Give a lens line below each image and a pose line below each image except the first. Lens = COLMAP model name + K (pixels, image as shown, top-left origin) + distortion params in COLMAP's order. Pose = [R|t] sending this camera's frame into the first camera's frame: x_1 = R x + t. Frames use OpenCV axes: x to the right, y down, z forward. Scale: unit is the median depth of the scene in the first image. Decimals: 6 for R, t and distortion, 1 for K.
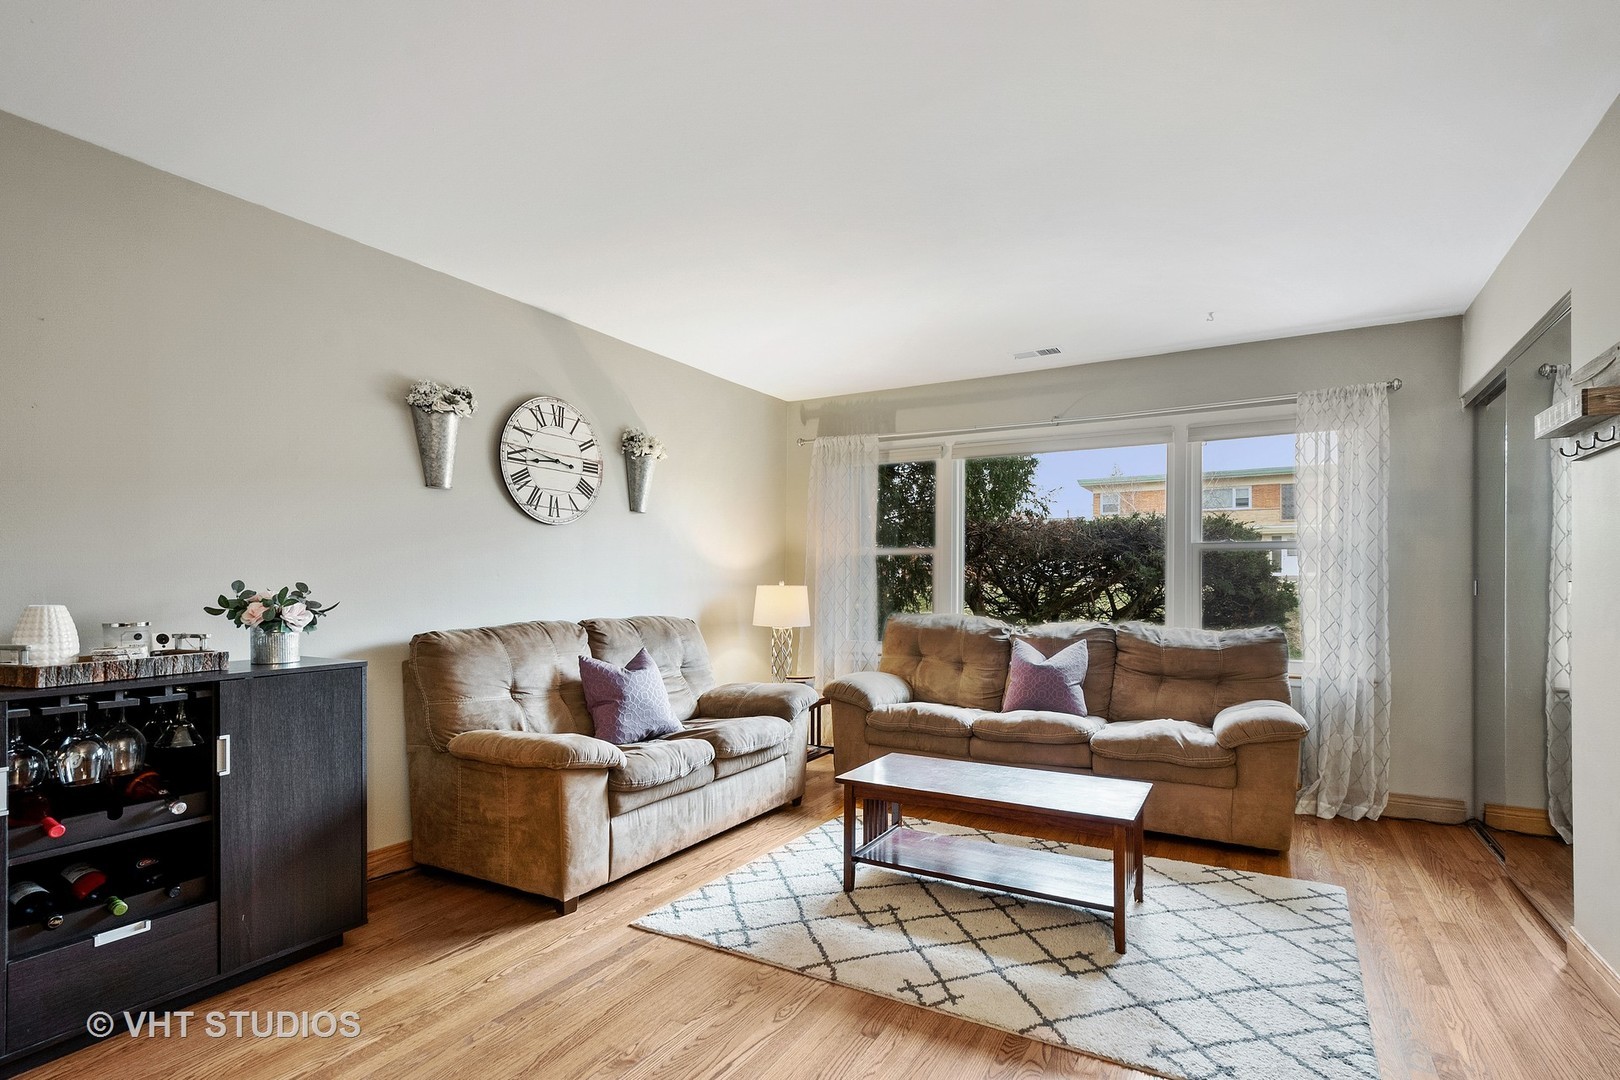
lens RADIAL K [[764.4, 0, 832.1], [0, 764.4, 584.8], [0, 0, 1]] dist [0.011150, -0.000151]
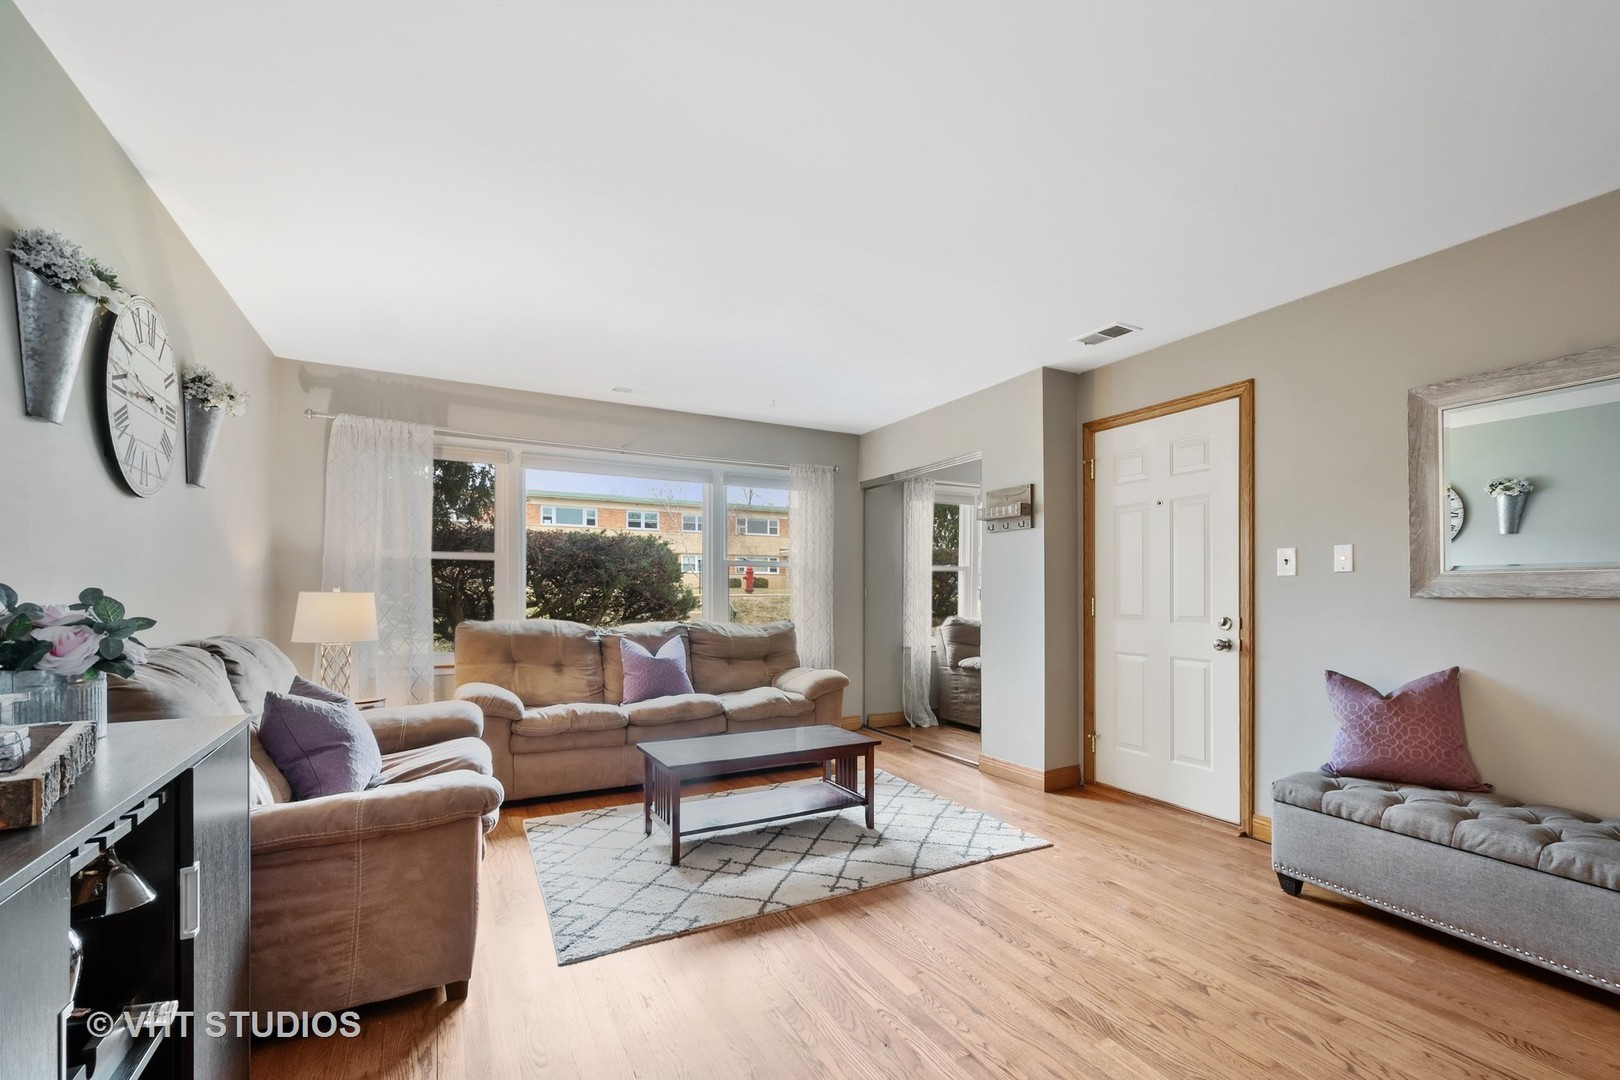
lens RADIAL K [[715.4, 0, 842.7], [0, 715.4, 590.3], [0, 0, 1]] dist [-0.013220, -0.000112]
pose [[0.521344, 0.001125, 0.853346, -0.550276], [0.000165, 0.999999, -0.001419, 0.000895], [-0.853347, 0.000880, 0.521343, 0.185529]]
